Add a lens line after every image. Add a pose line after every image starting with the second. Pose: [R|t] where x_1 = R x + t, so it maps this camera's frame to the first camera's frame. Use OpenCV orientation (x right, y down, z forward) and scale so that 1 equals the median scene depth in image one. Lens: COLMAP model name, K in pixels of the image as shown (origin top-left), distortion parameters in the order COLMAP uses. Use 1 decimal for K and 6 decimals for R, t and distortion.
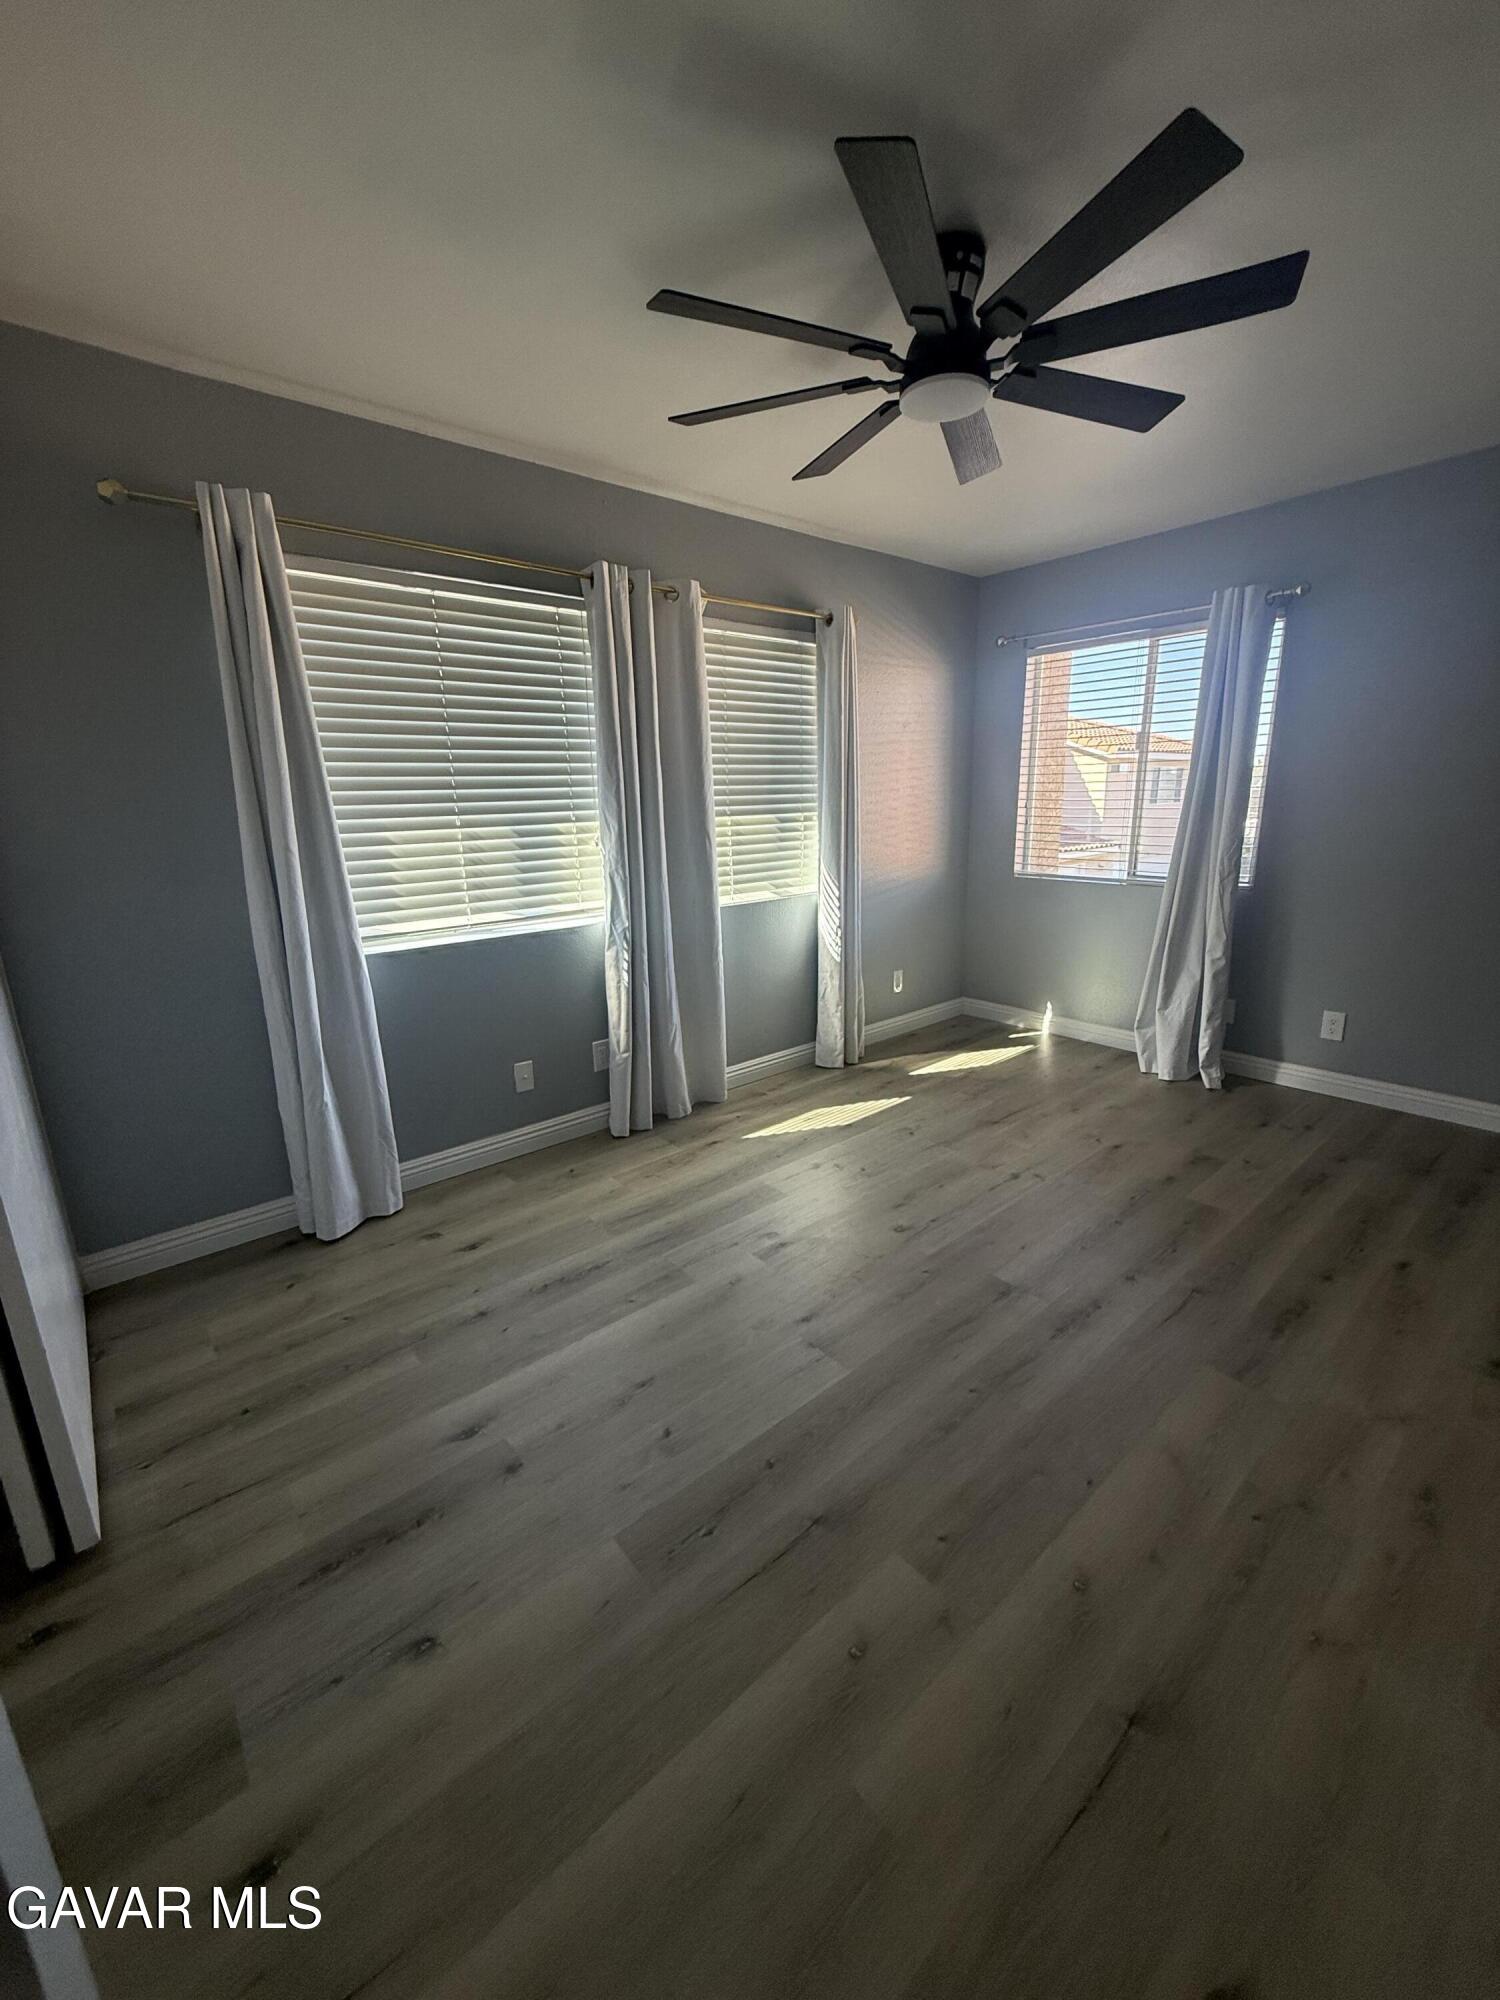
lens RADIAL K [[795.9, 0, 751.7], [0, 795.9, 994.0], [0, 0, 1]] dist [0.000587, 0.000302]
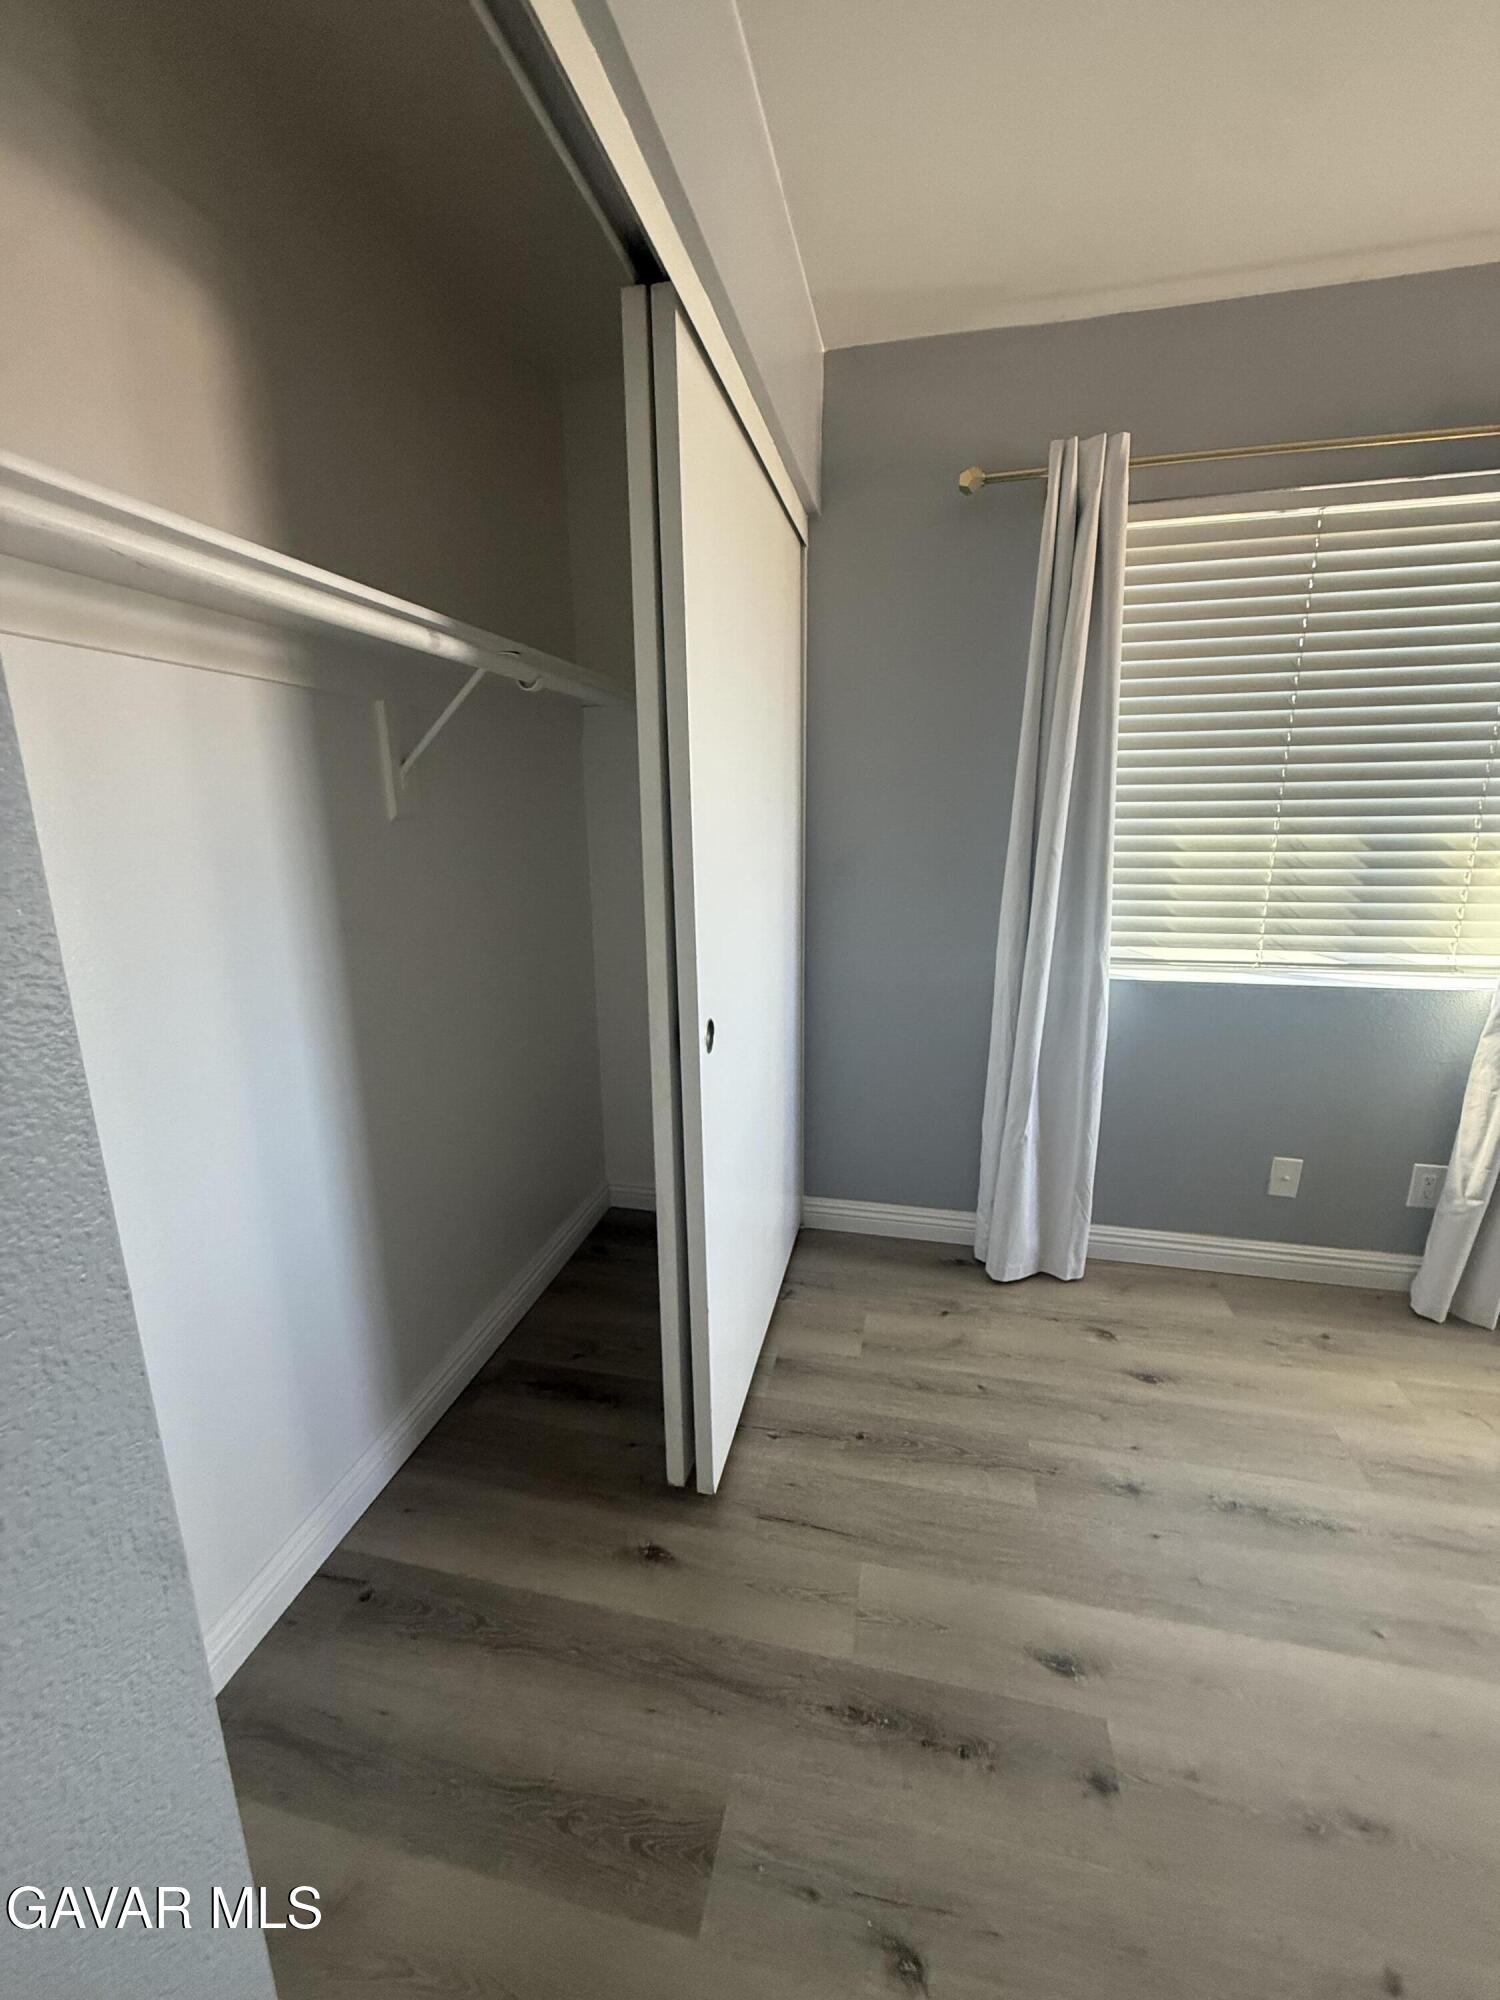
lens RADIAL K [[795.9, 0, 751.7], [0, 795.9, 994.0], [0, 0, 1]] dist [0.000587, 0.000302]
pose [[0.598536, 0.206801, -0.773943, -0.052965], [-0.195255, 0.974629, 0.109423, -0.047461], [0.776936, 0.085623, 0.623730, 0.164256]]
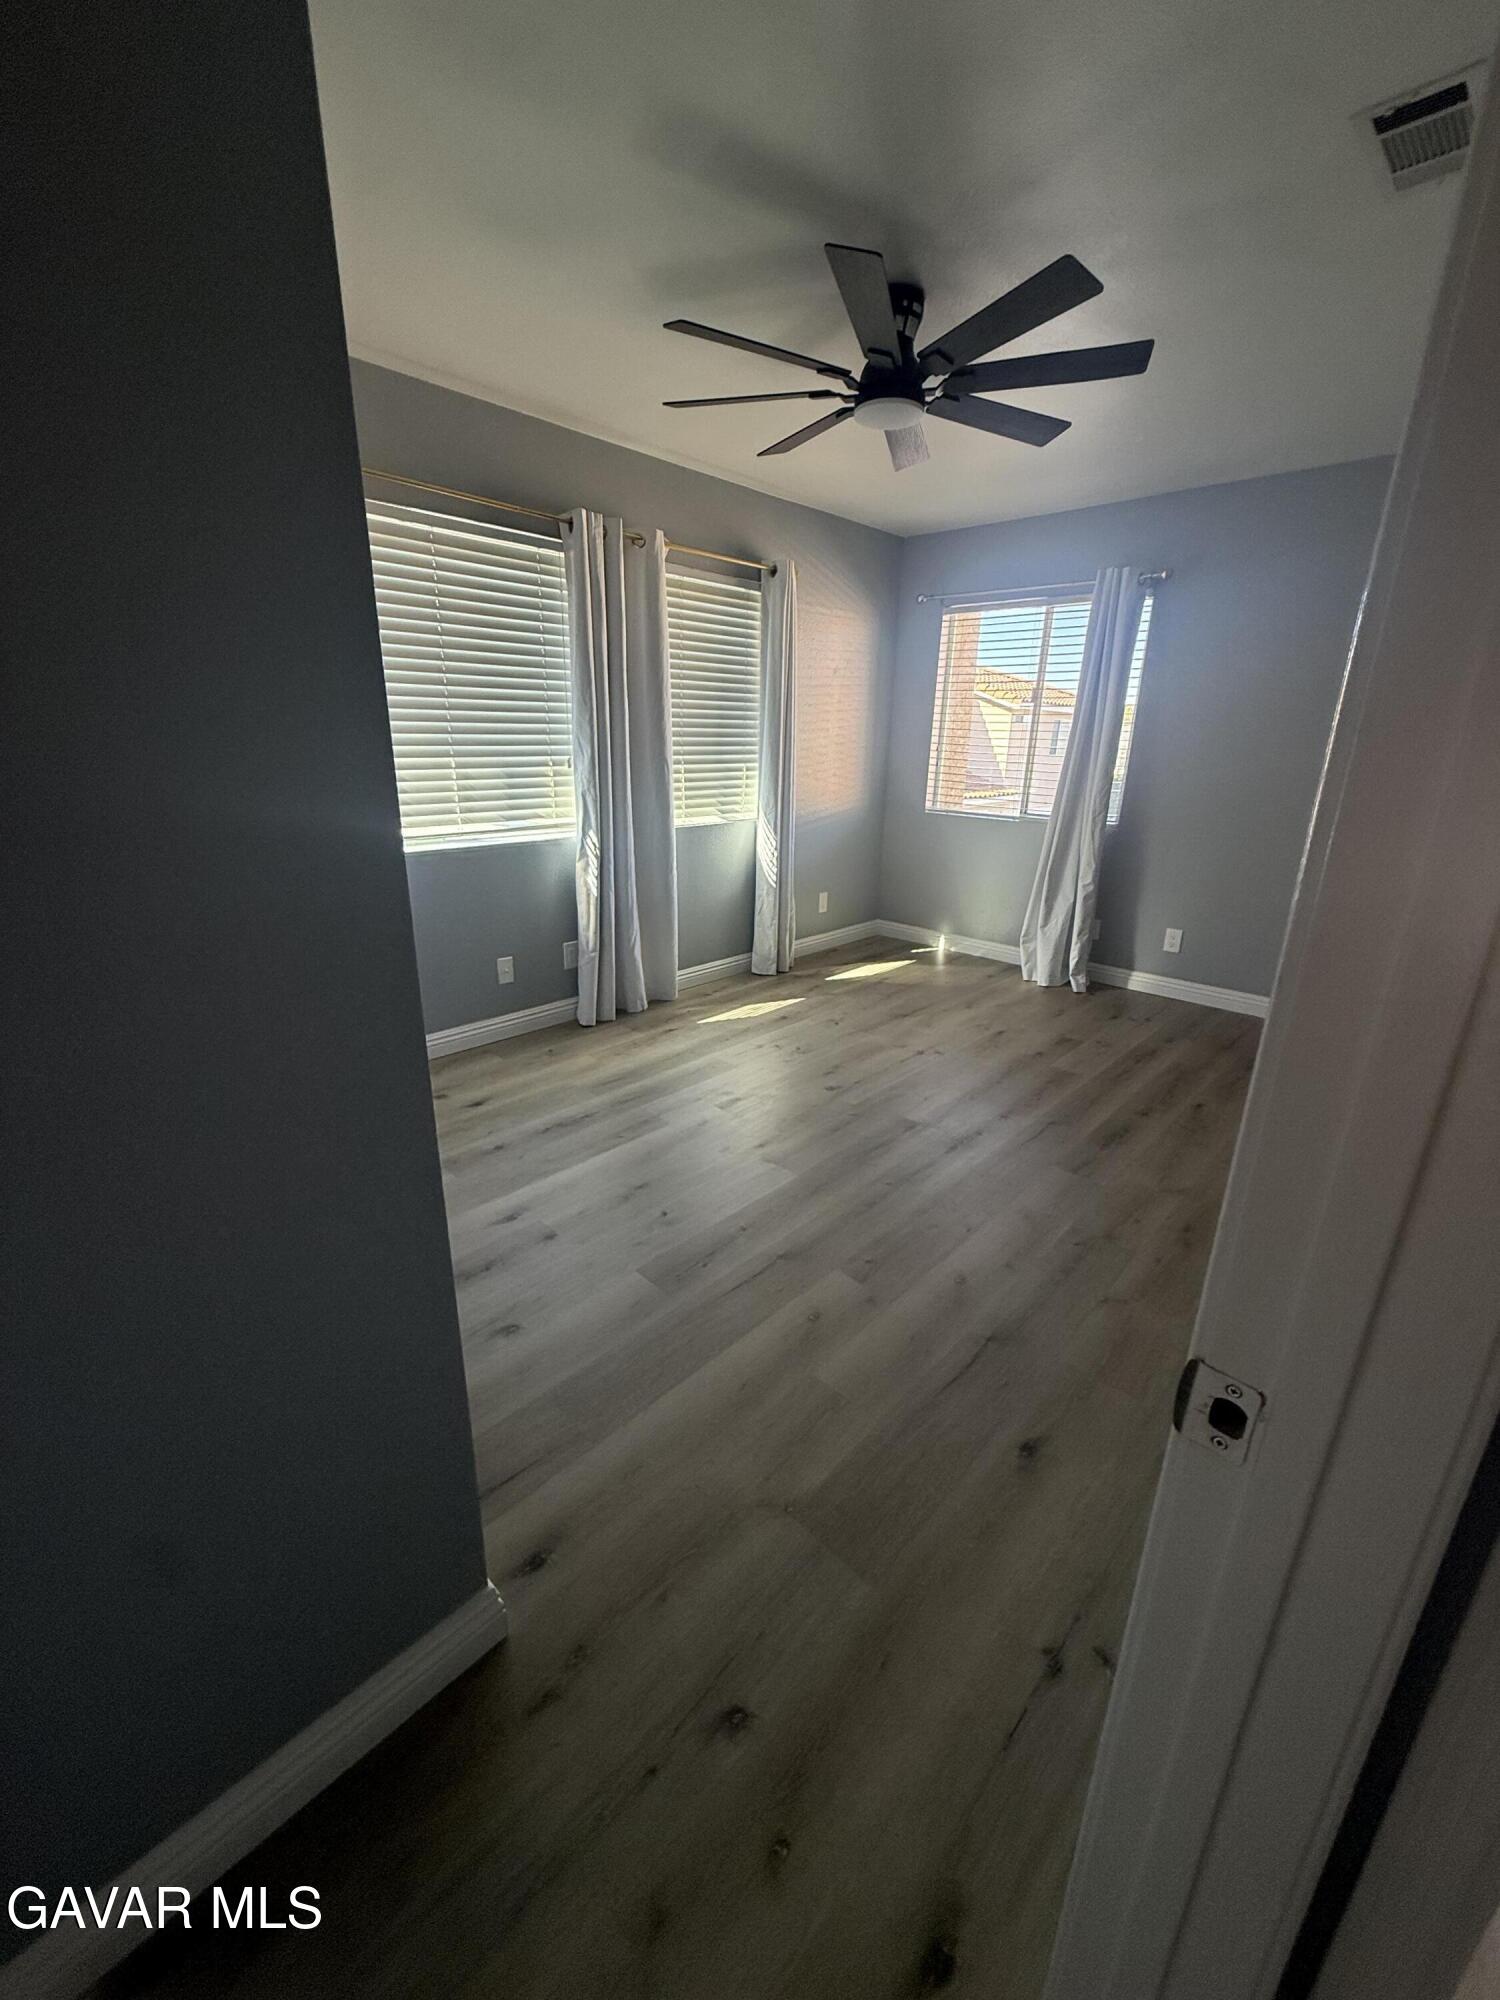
lens RADIAL K [[795.9, 0, 751.7], [0, 795.9, 994.0], [0, 0, 1]] dist [0.000587, 0.000302]
pose [[0.993470, 0.007480, 0.113852, -0.070261], [-0.015744, 0.997290, 0.071860, 0.053695], [-0.113007, -0.073183, 0.990895, -0.186766]]
